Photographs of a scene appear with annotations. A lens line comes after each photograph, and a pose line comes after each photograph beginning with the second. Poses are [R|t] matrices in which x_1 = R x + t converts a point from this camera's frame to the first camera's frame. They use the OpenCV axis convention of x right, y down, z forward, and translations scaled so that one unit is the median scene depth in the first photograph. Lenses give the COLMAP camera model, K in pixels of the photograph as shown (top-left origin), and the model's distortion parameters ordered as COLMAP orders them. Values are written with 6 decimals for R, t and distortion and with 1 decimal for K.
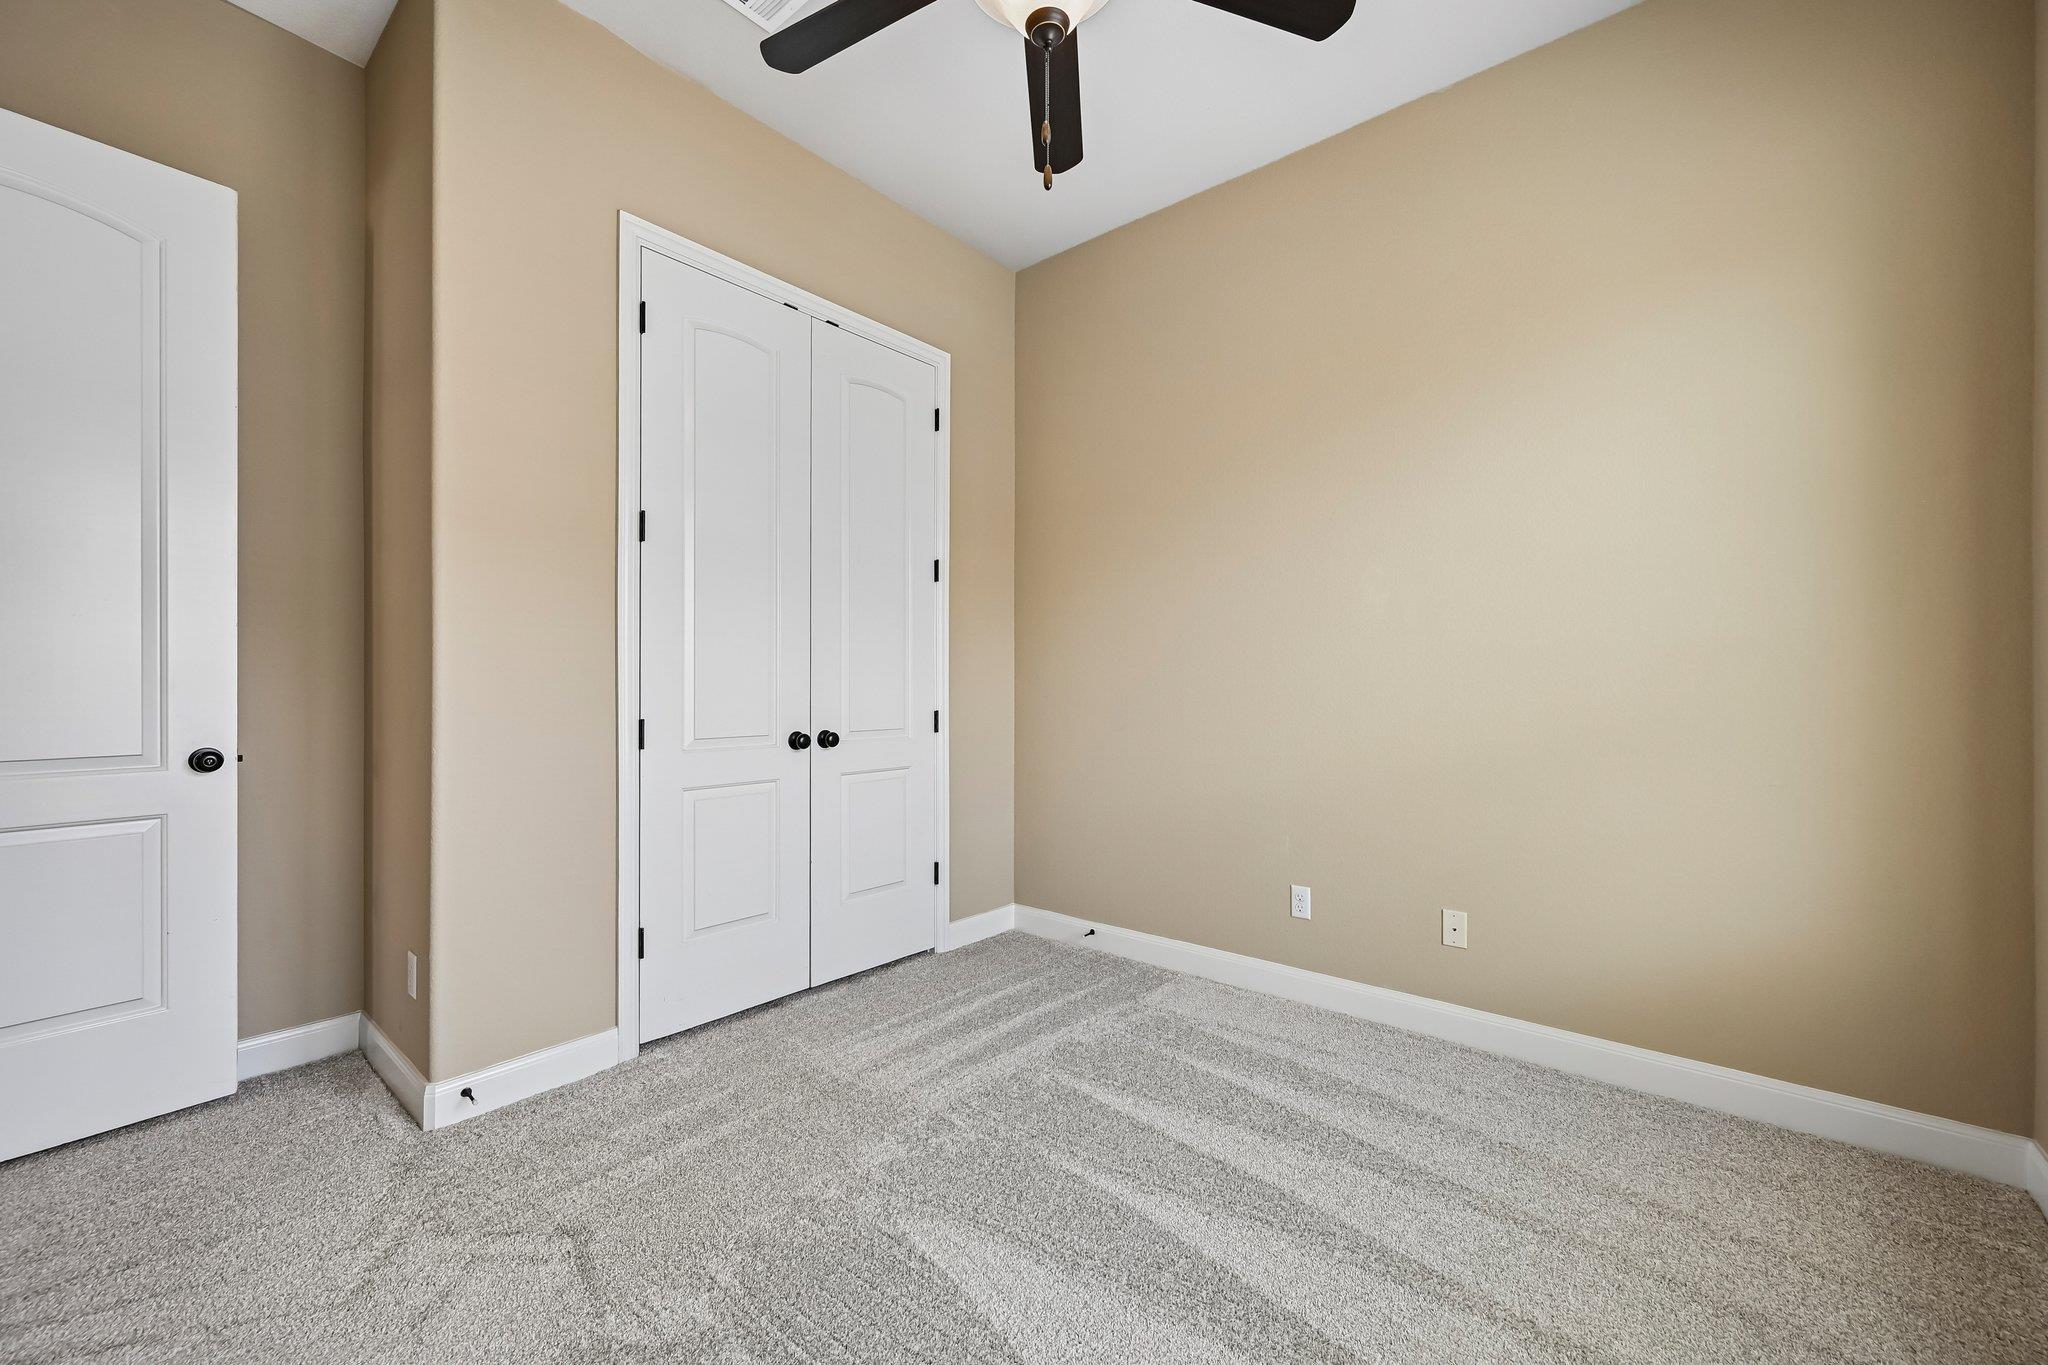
lens RADIAL K [[816.1, 0, 1024.0], [0, 816.1, 682.5], [0, 0, 1]] dist [0.001808, 0.000132]
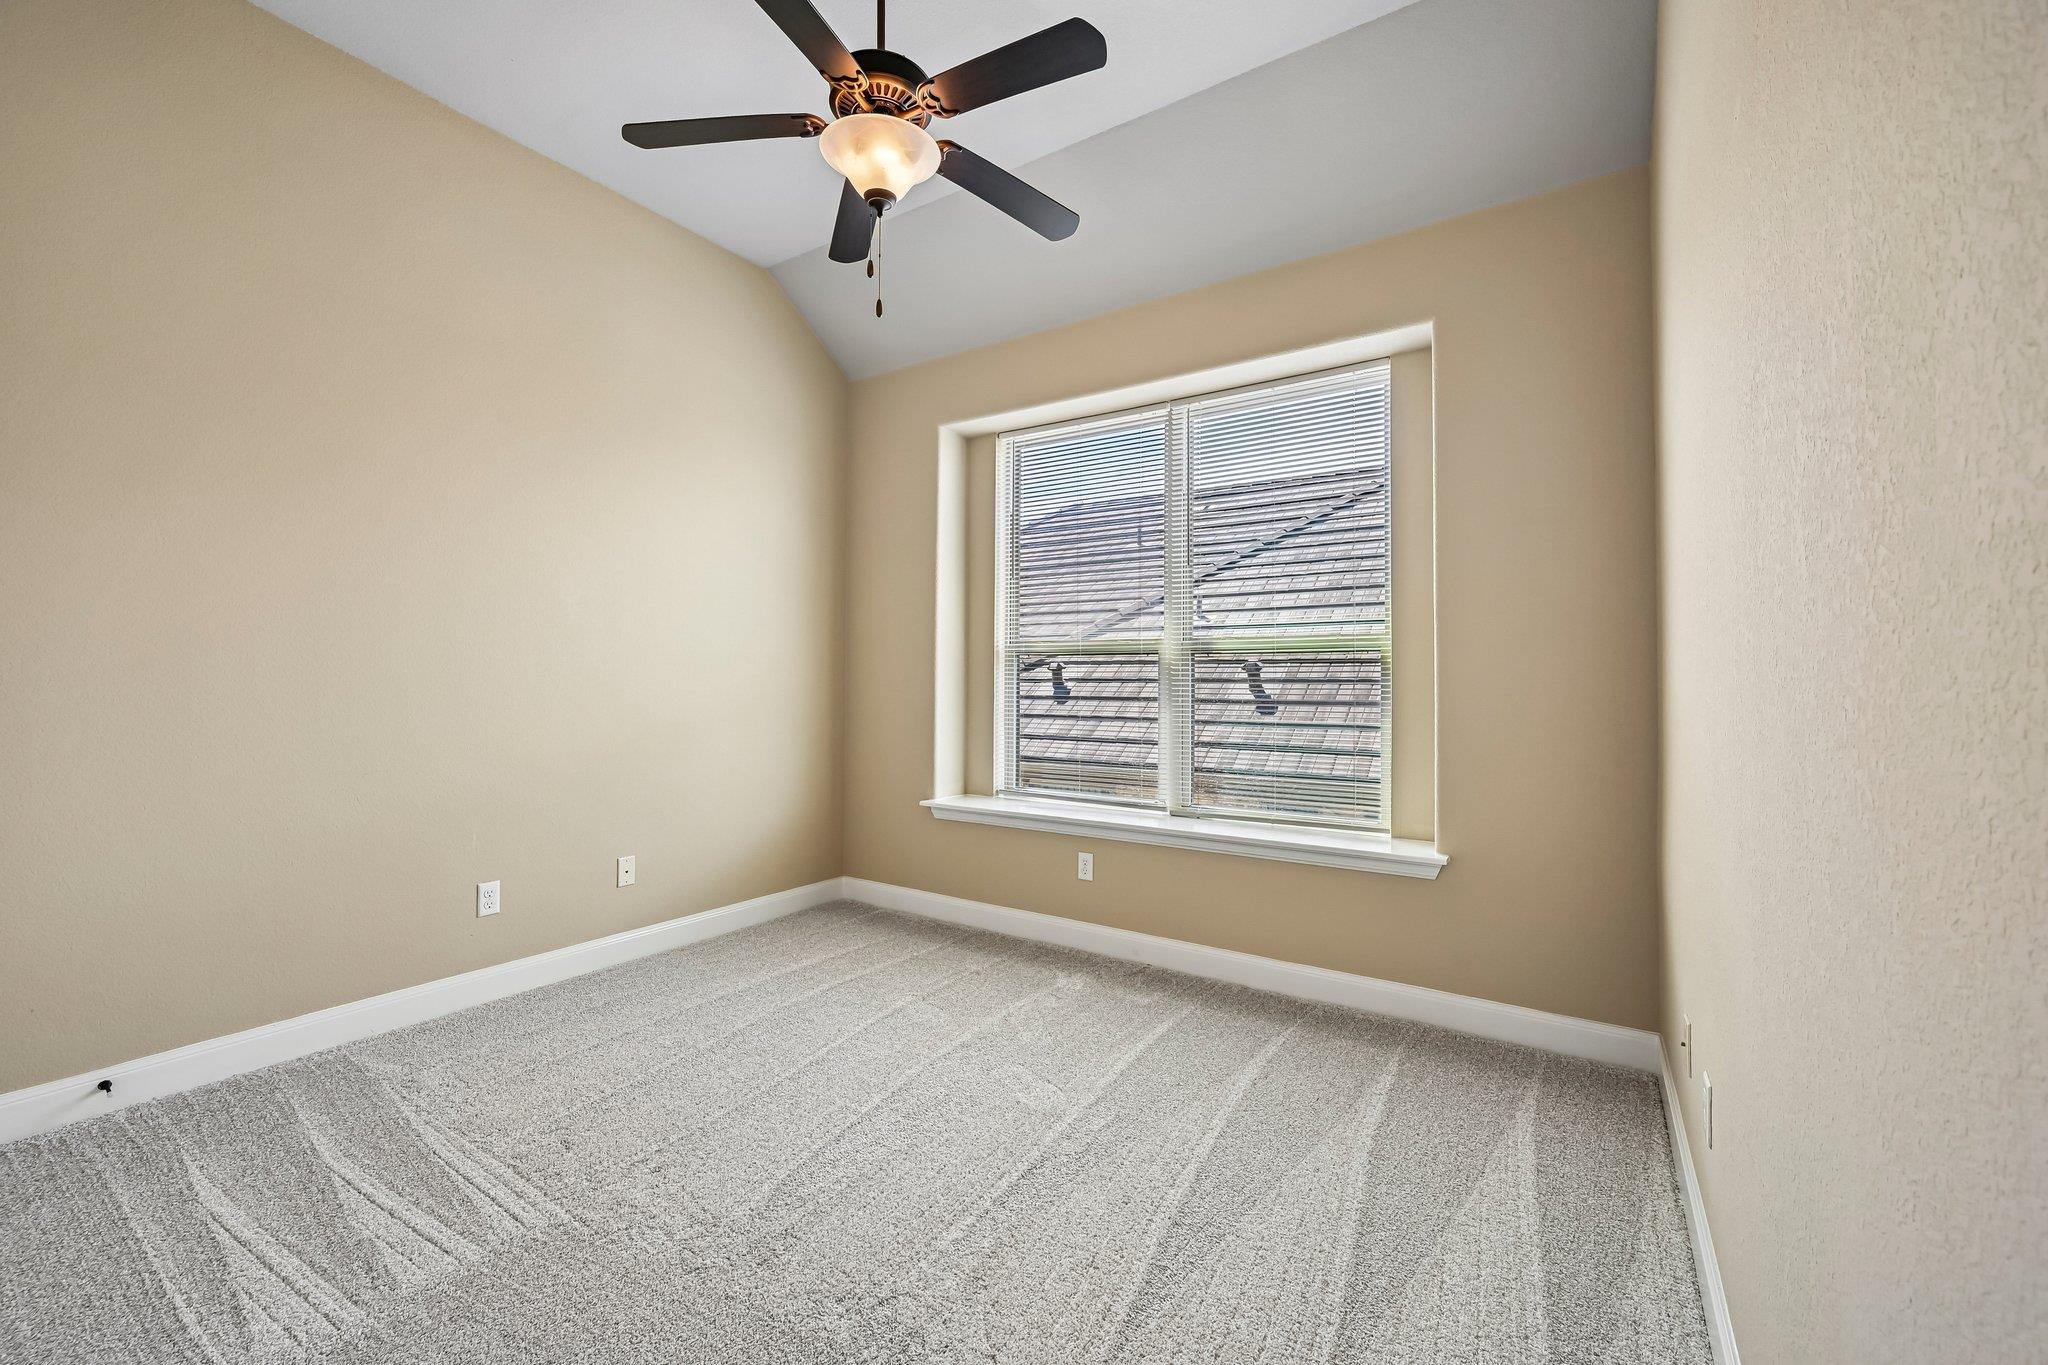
lens RADIAL K [[816.1, 0, 1024.0], [0, 816.1, 682.5], [0, 0, 1]] dist [0.001808, 0.000132]
pose [[-0.110647, -0.004803, 0.993848, -0.714109], [-0.010197, 0.999941, 0.003697, 0.002101], [-0.993807, -0.009726, -0.110689, 0.491715]]
